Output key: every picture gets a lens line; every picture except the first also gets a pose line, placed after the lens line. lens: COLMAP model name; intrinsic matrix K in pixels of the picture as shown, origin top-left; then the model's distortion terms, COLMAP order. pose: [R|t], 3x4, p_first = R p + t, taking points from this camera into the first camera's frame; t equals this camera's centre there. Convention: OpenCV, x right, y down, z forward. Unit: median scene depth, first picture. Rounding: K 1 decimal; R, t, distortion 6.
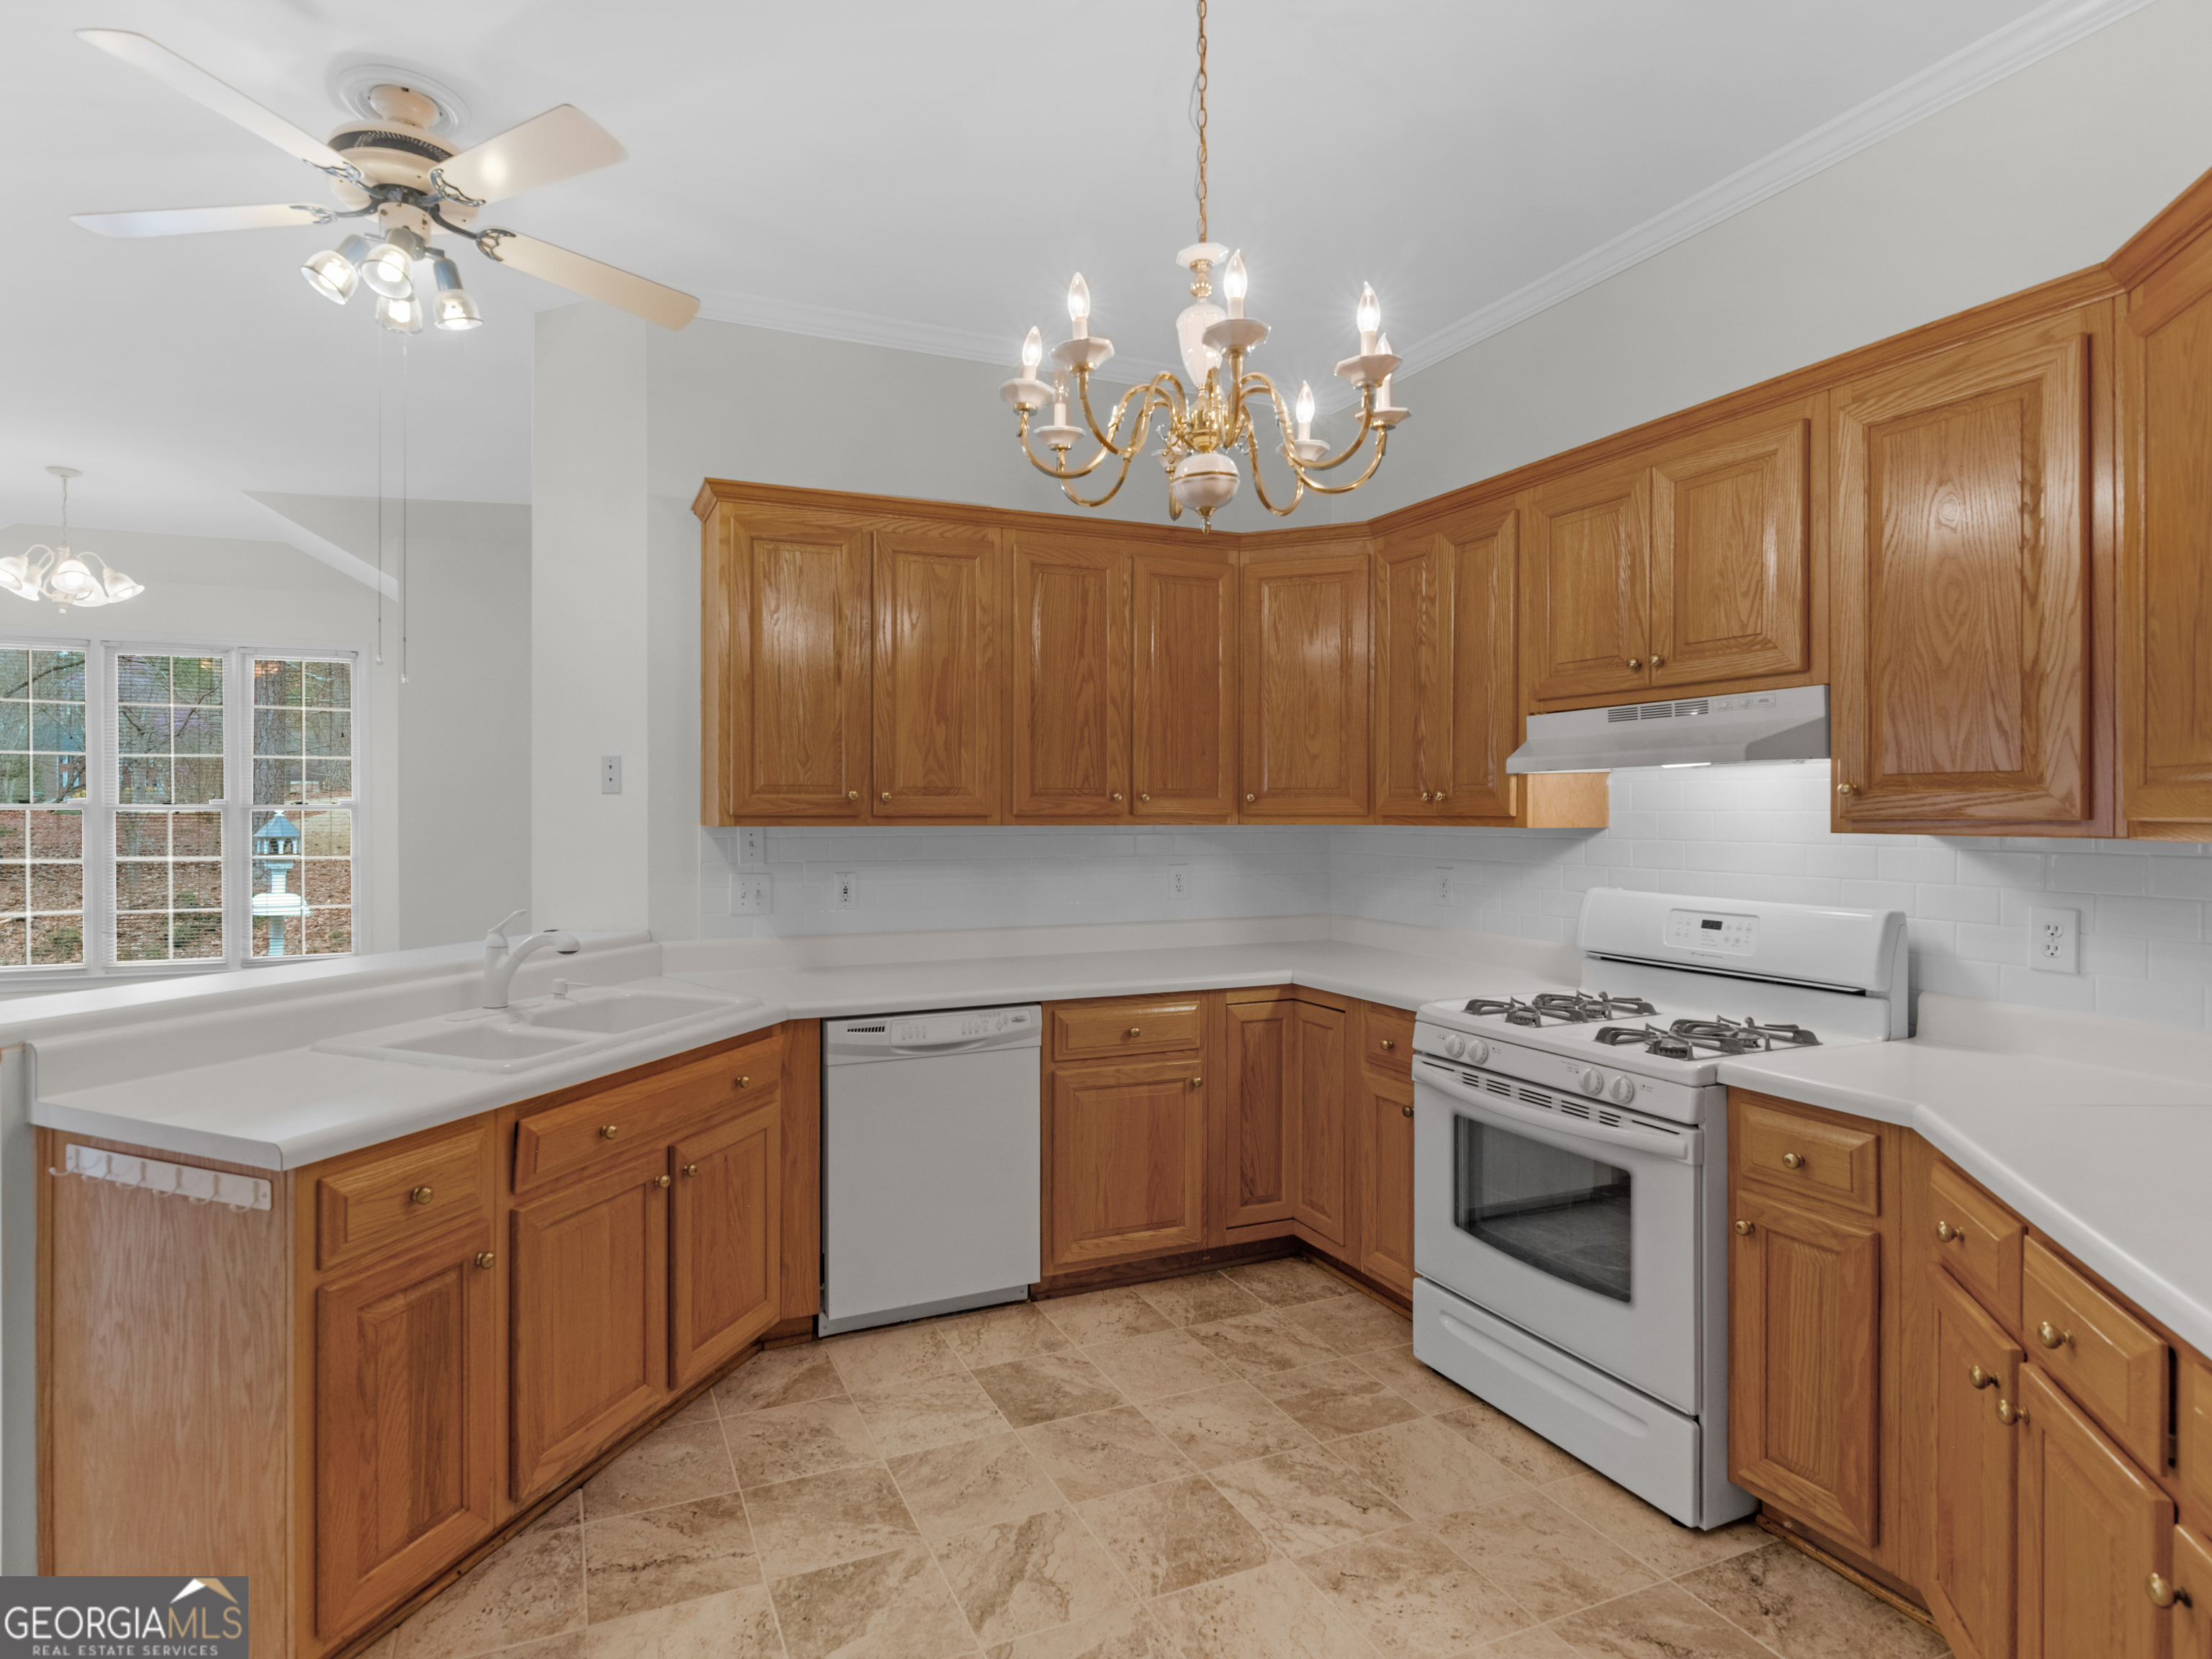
lens RADIAL K [[1113.8, 0, 1103.9], [0, 1113.8, 809.9], [0, 0, 1]] dist [-0.001981, -0.000669]
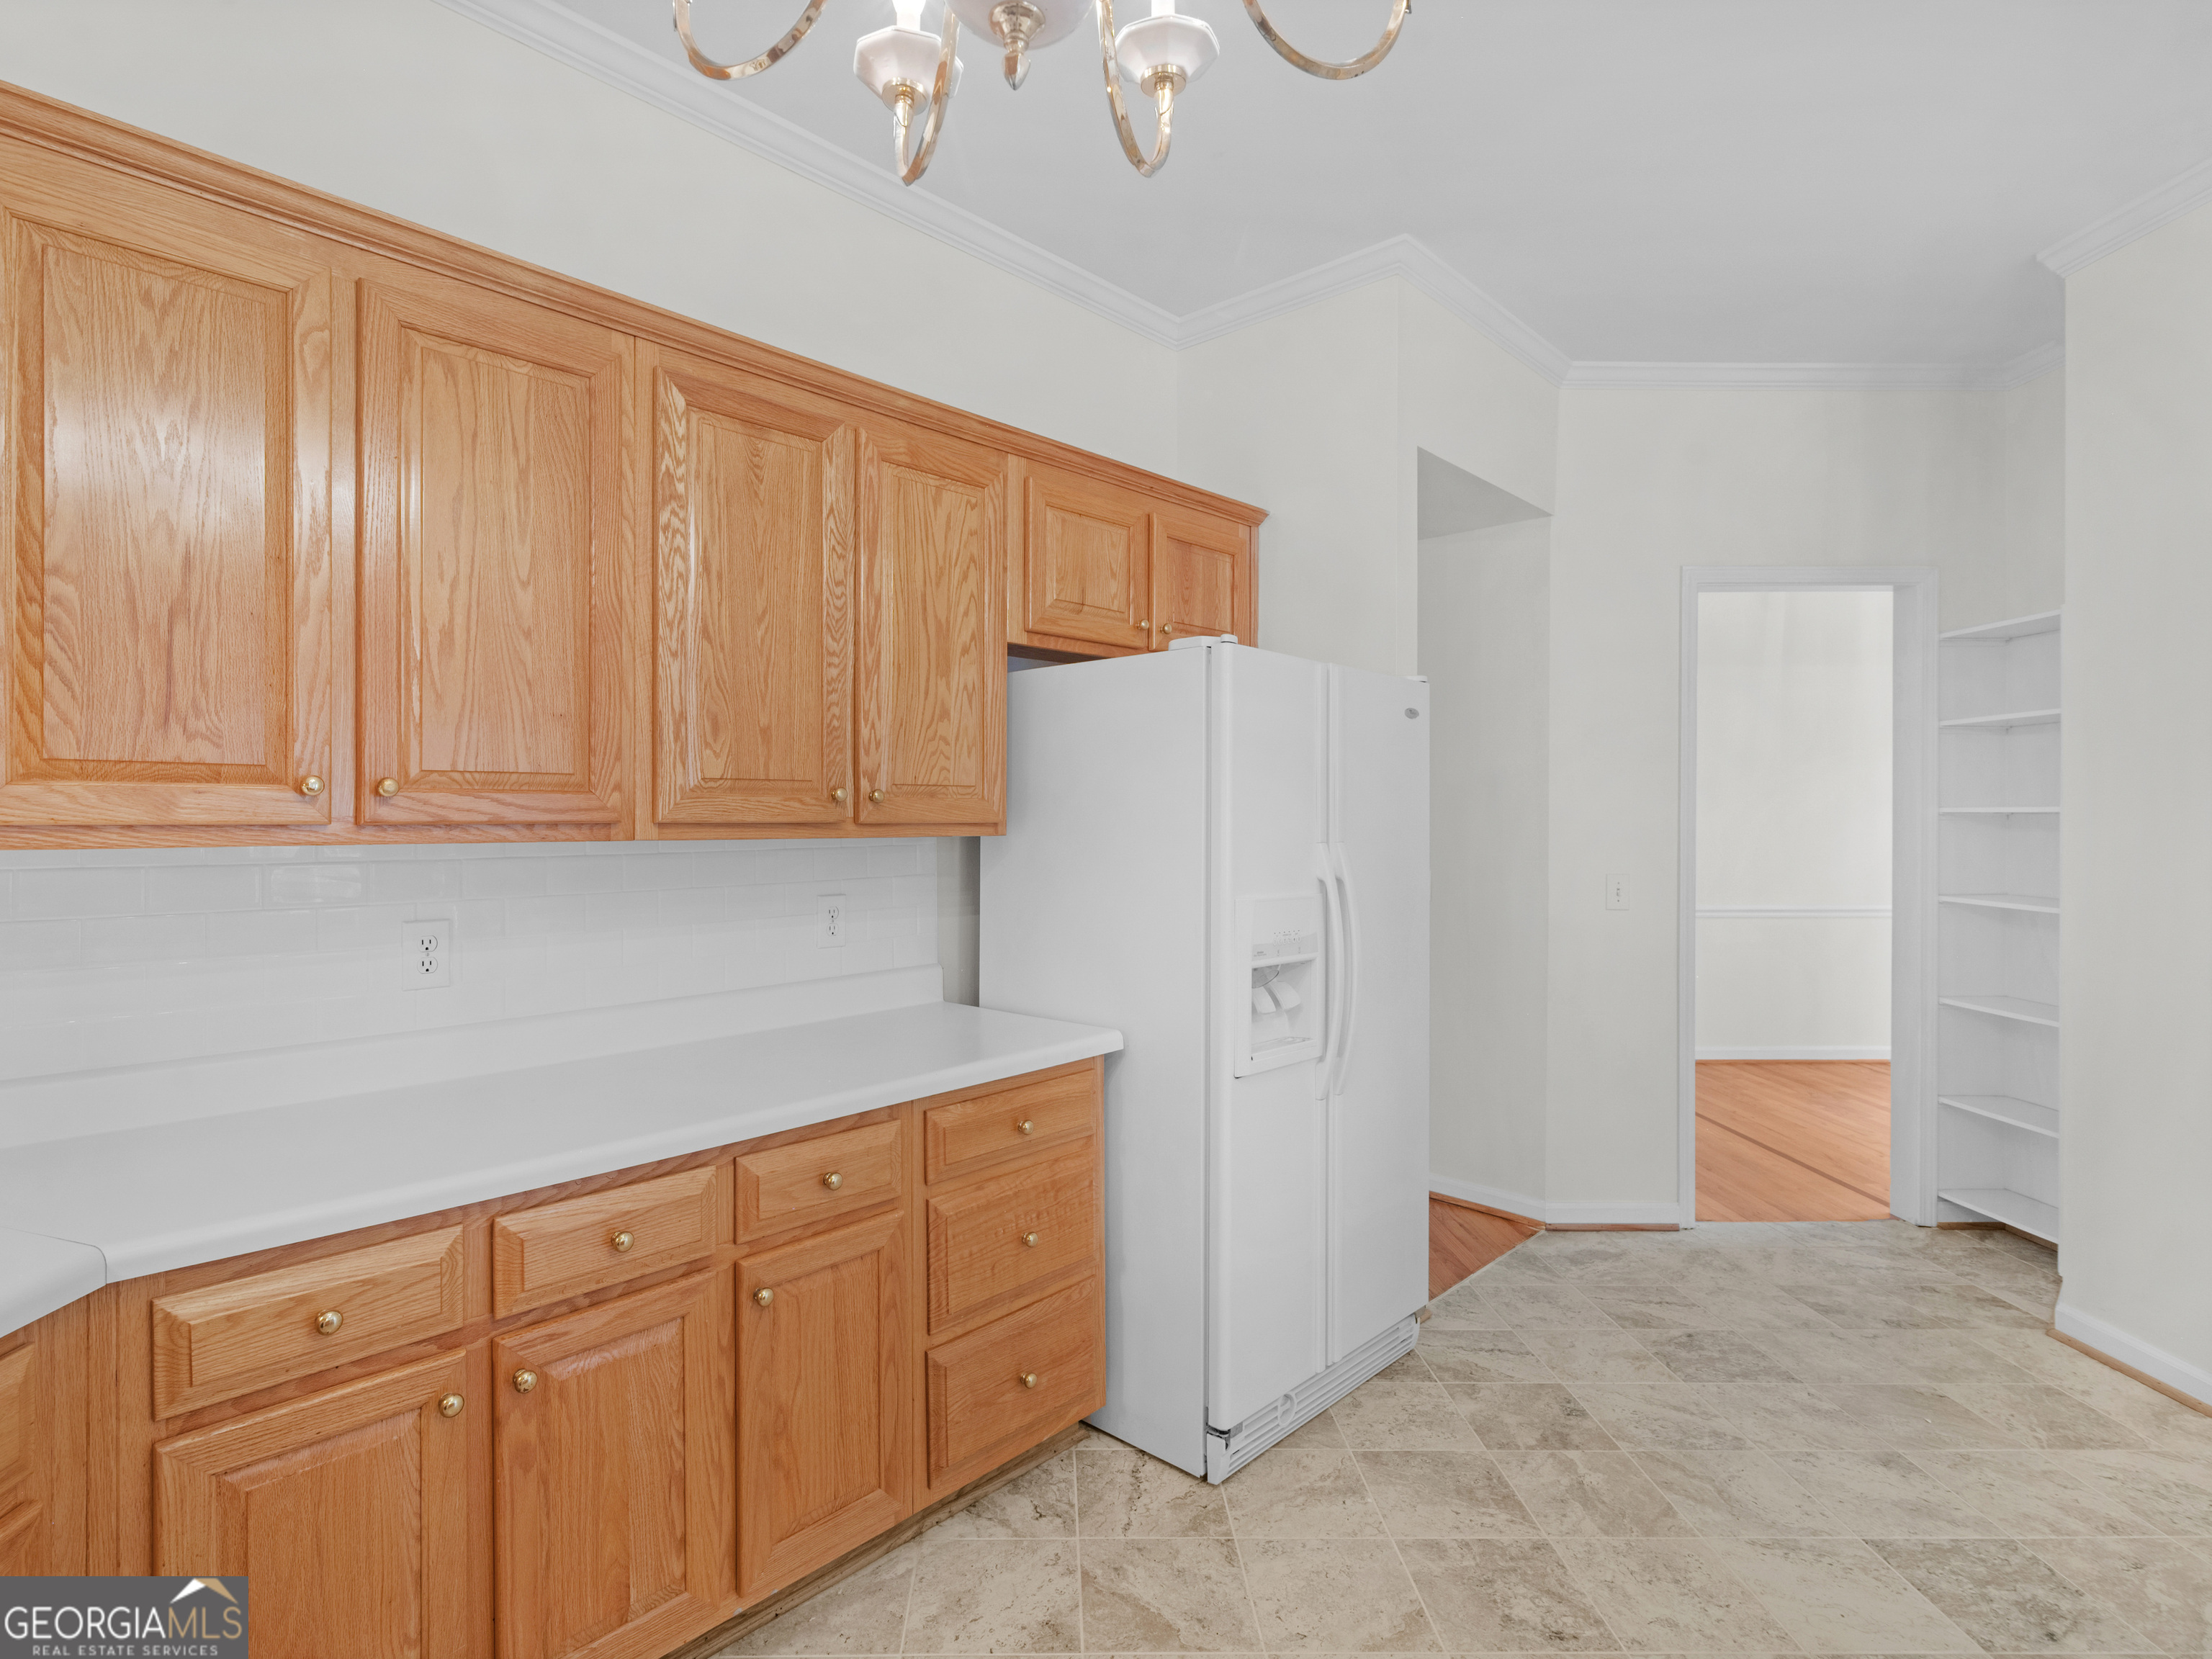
lens RADIAL K [[1126.3, 0, 1106.0], [0, 1126.3, 829.5], [0, 0, 1]] dist [-0.000088, -0.001063]
pose [[-0.937021, 0.004320, 0.349246, -0.040405], [0.010144, 0.999838, 0.014850, 0.005093], [-0.349125, 0.017458, -0.936914, 0.874190]]
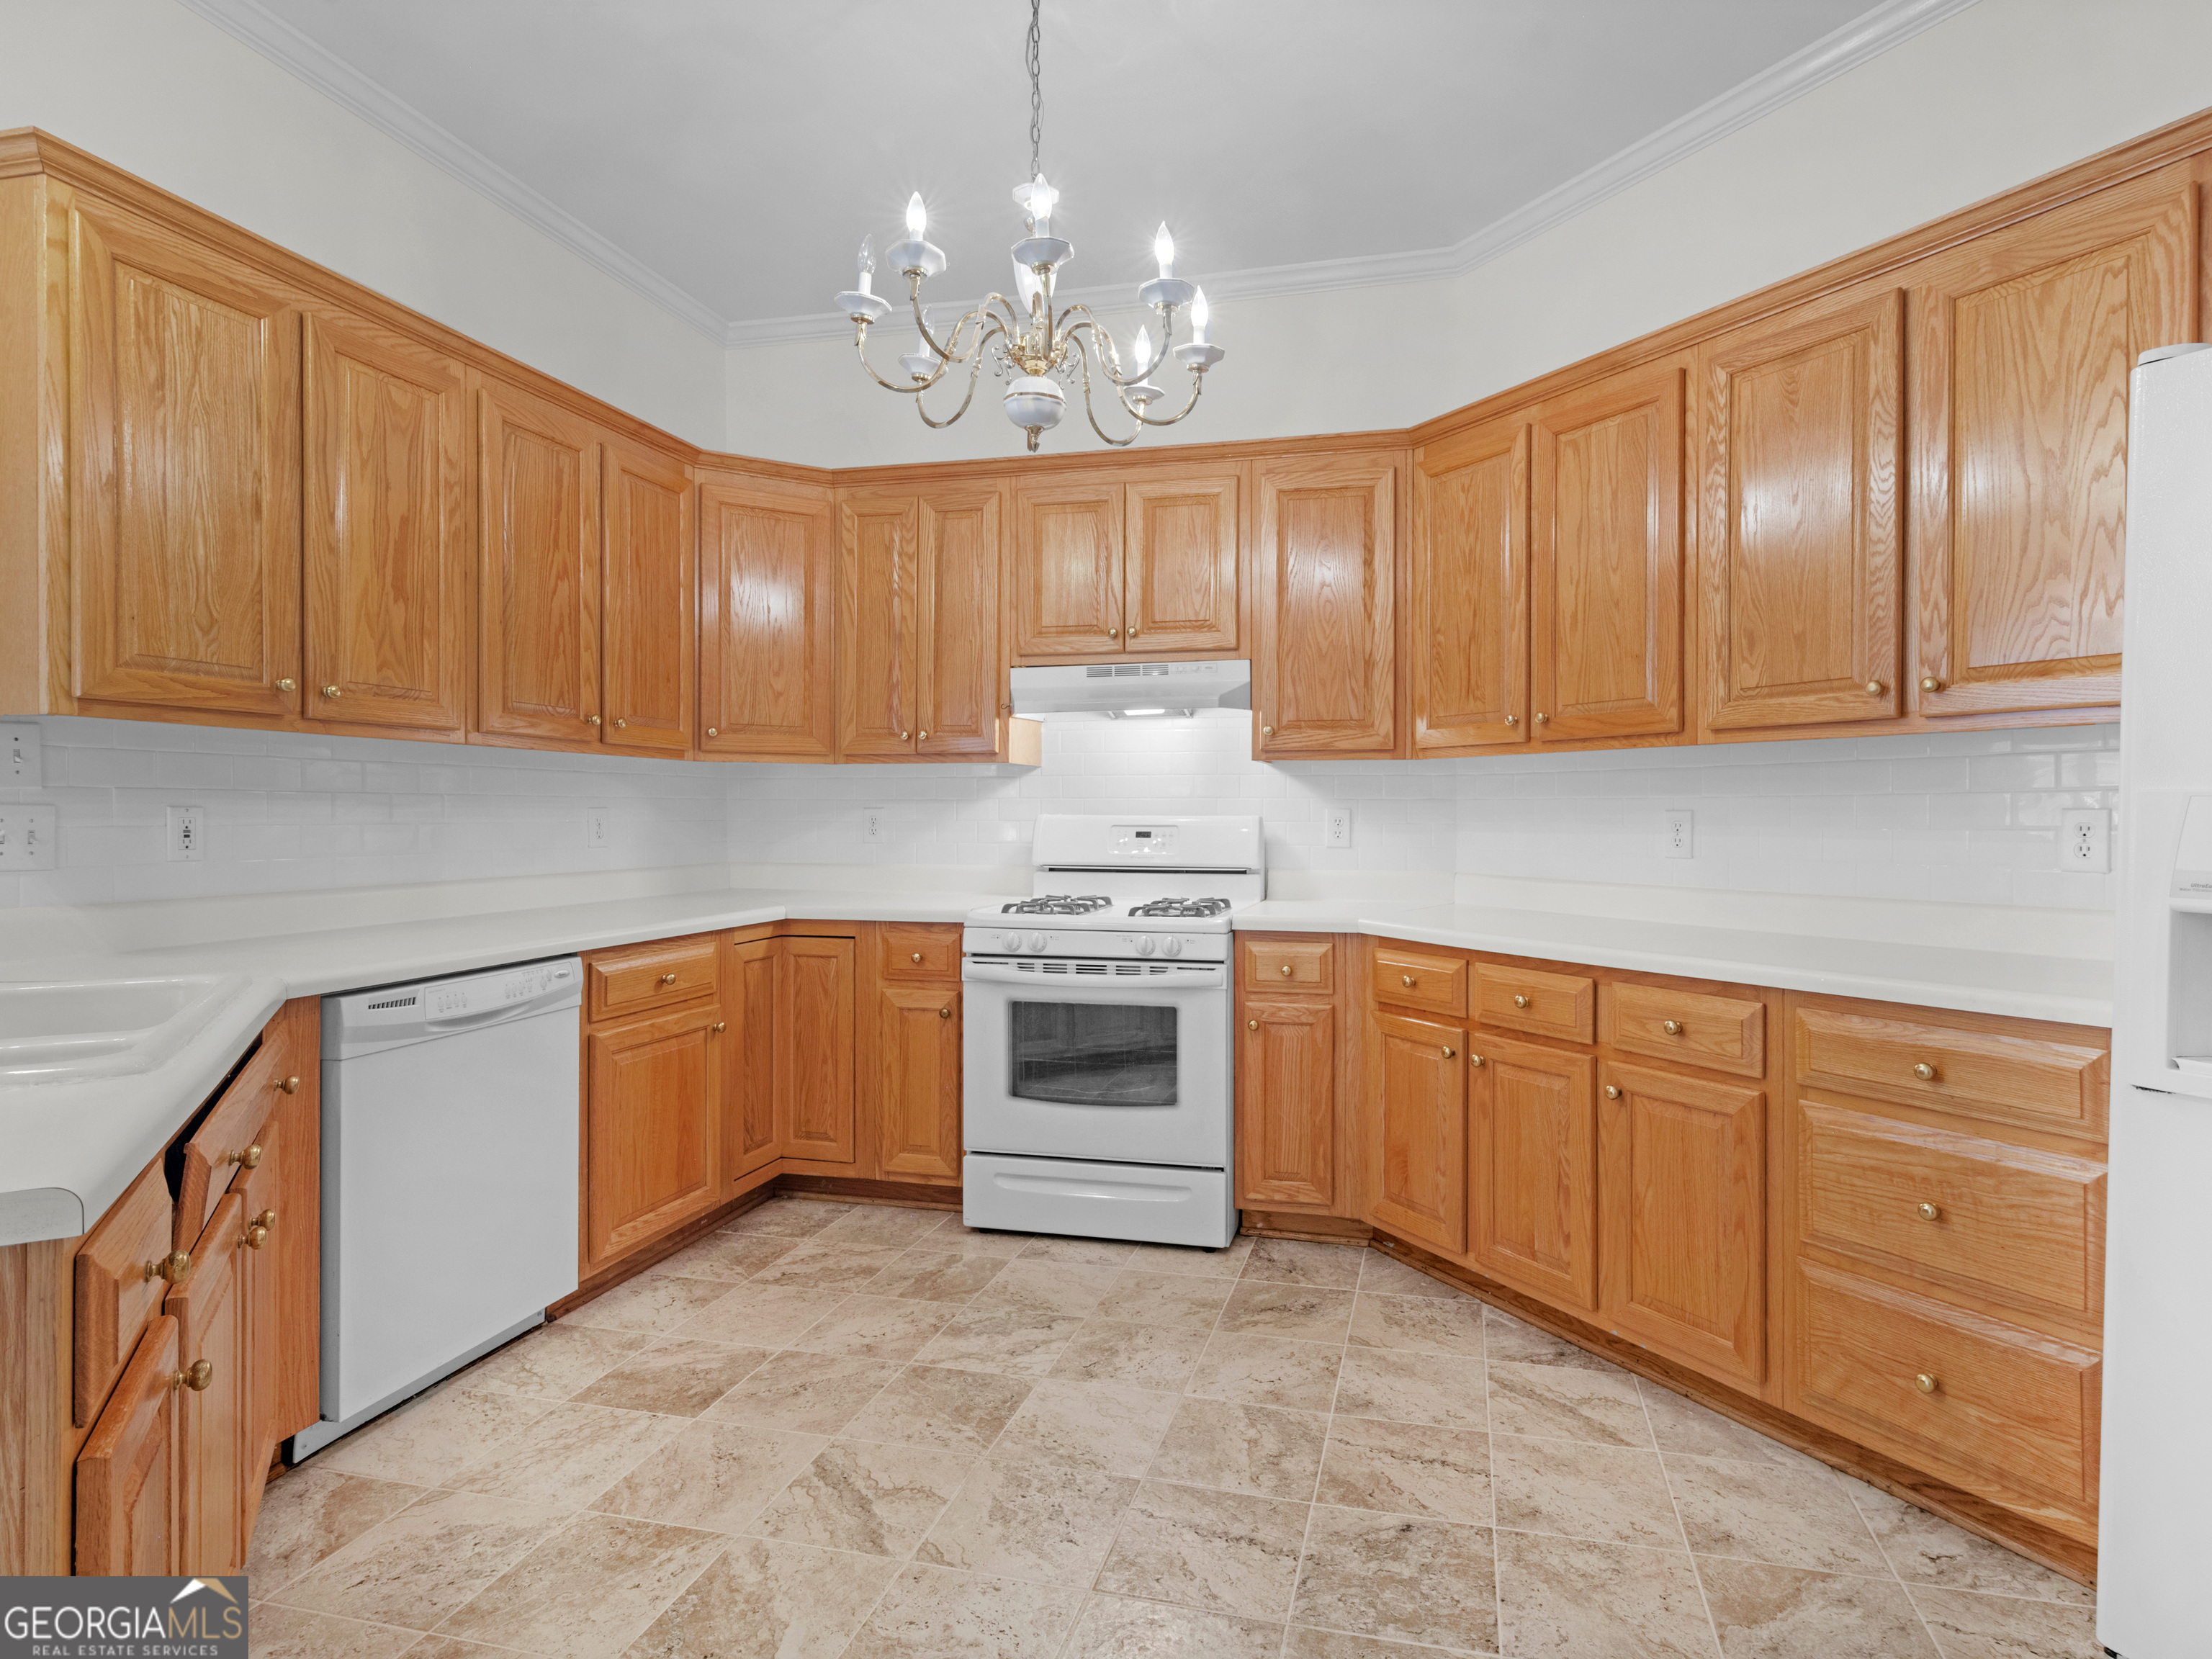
lens RADIAL K [[1126.3, 0, 1106.0], [0, 1126.3, 829.5], [0, 0, 1]] dist [-0.000088, -0.001063]
pose [[0.614467, -0.007087, 0.788911, -0.483320], [0.001998, 0.999970, 0.007426, 0.075386], [-0.788940, -0.002986, 0.614463, 0.172961]]
